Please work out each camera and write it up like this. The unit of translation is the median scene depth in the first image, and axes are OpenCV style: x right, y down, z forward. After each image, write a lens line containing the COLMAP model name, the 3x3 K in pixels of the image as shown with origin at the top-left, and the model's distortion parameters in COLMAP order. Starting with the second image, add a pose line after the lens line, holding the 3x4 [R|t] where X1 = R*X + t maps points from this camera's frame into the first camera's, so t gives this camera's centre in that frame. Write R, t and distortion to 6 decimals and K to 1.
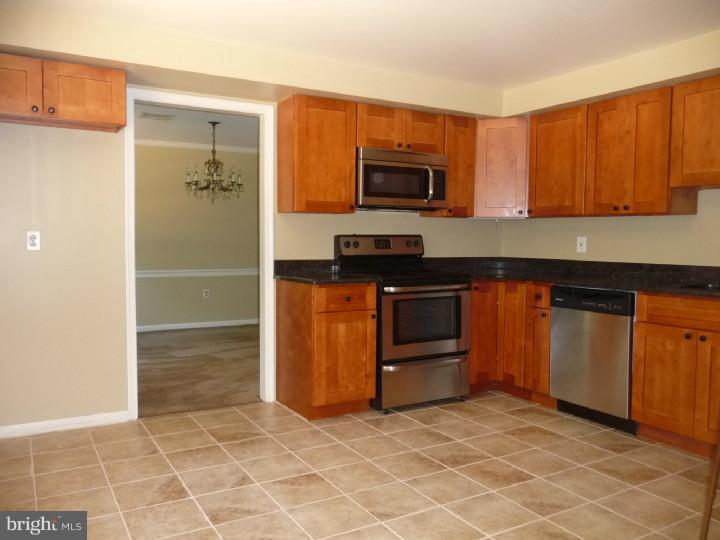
lens RADIAL K [[594.6, 0, 362.3], [0, 594.6, 274.2], [0, 0, 1]] dist [-0.047183, 0.056257]
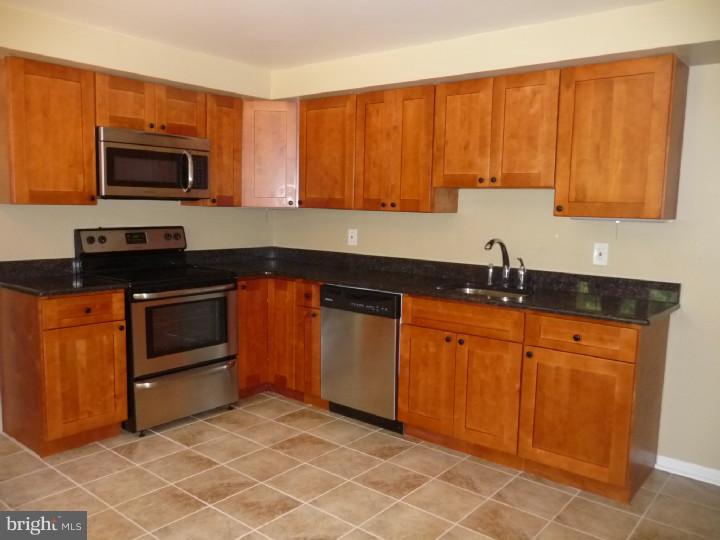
lens RADIAL K [[594.6, 0, 362.3], [0, 594.6, 274.2], [0, 0, 1]] dist [-0.047183, 0.056257]
pose [[0.938473, -0.026789, 0.344311, 0.052996], [0.006279, 0.998146, 0.060548, -0.055785], [-0.345295, -0.054660, 0.936901, 0.081274]]
